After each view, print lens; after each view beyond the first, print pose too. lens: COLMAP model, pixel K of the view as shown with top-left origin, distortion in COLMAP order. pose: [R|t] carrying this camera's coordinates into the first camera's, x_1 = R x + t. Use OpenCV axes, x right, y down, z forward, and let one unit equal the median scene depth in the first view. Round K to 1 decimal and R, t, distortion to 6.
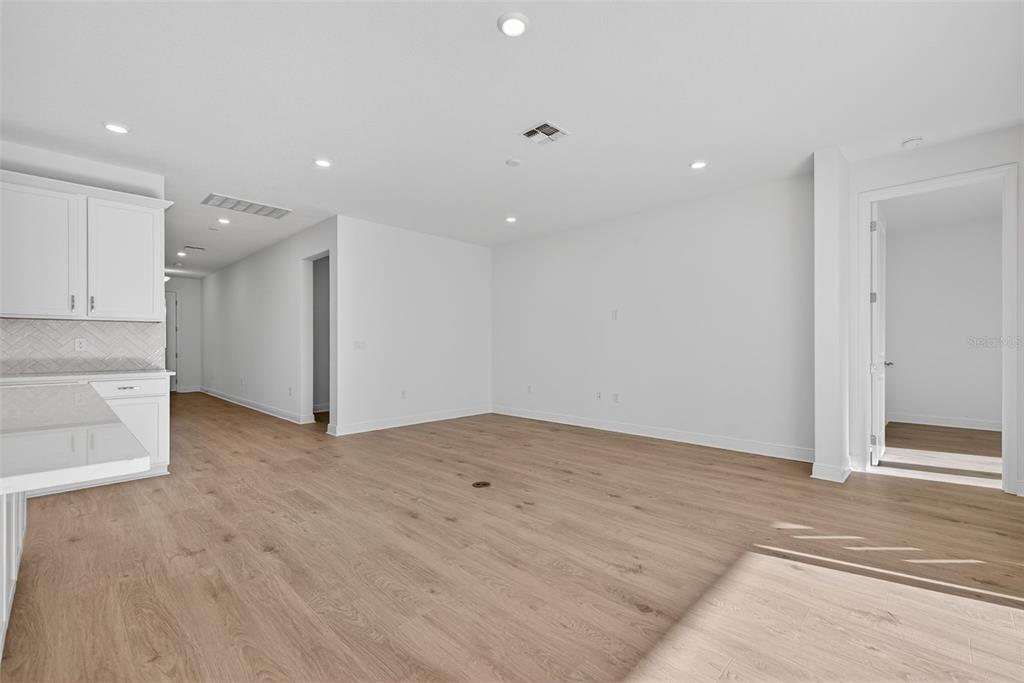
lens RADIAL K [[434.1, 0, 513.3], [0, 434.1, 342.1], [0, 0, 1]] dist [0.010014, -0.000941]
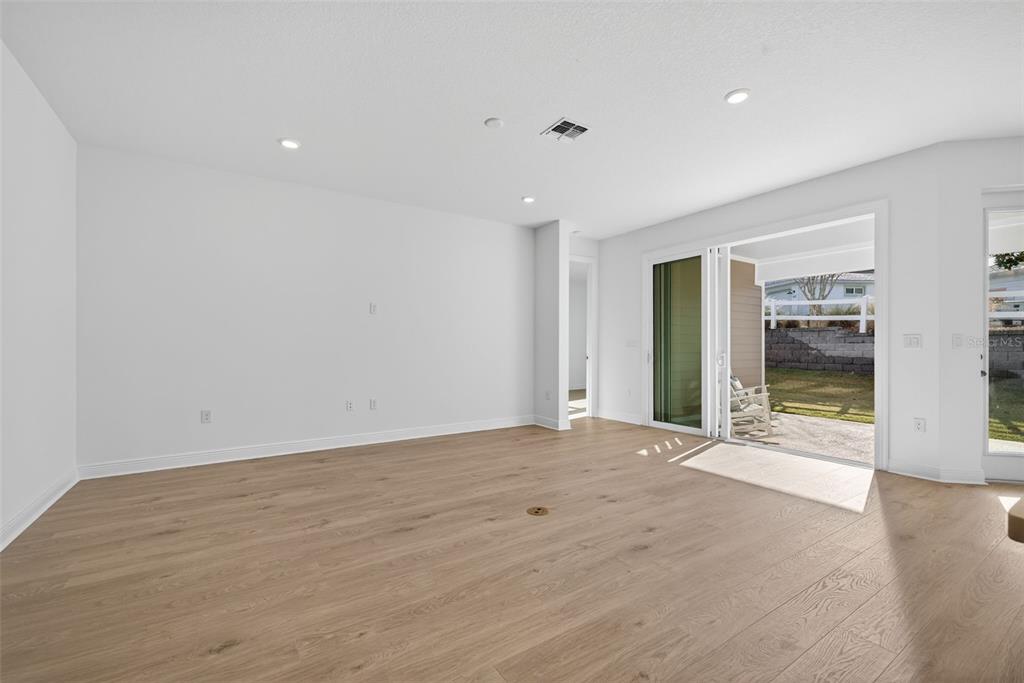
lens RADIAL K [[437.4, 0, 513.7], [0, 437.4, 348.3], [0, 0, 1]] dist [0.000466, -0.000076]
pose [[0.214974, -0.002884, 0.976615, -1.028413], [-0.007647, 0.999960, 0.004636, 0.019405], [-0.976590, -0.008465, 0.214944, 1.004592]]
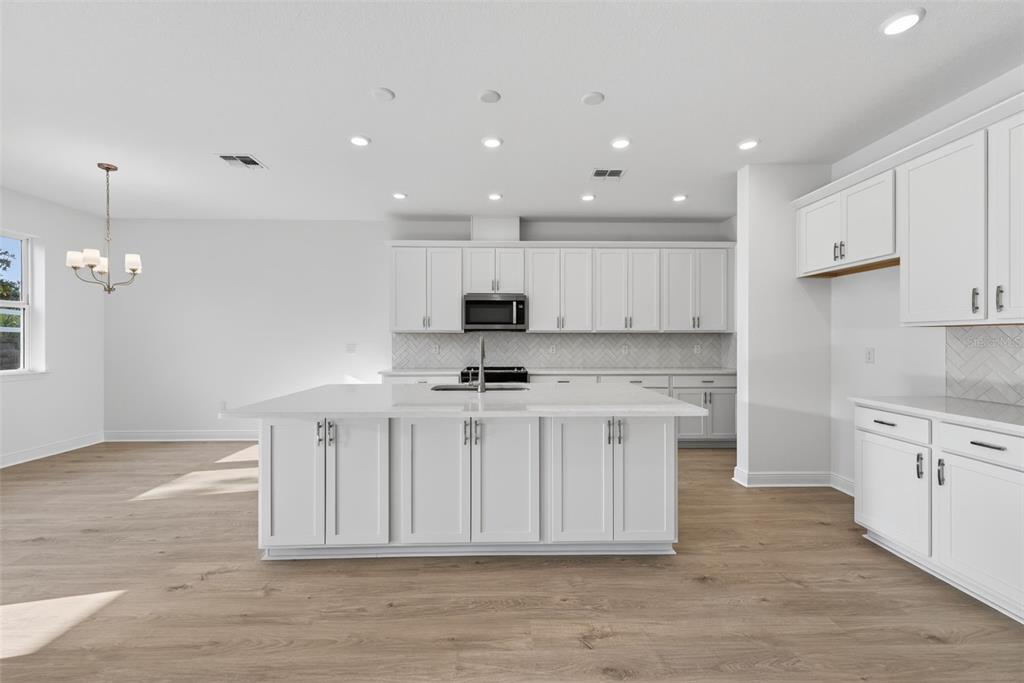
lens RADIAL K [[434.1, 0, 513.2], [0, 434.1, 339.0], [0, 0, 1]] dist [0.010014, -0.000941]
pose [[-0.696311, 0.000622, -0.717740, -0.069631], [0.006011, 0.999970, -0.004964, -0.036138], [0.717715, -0.007771, -0.696294, 1.130778]]
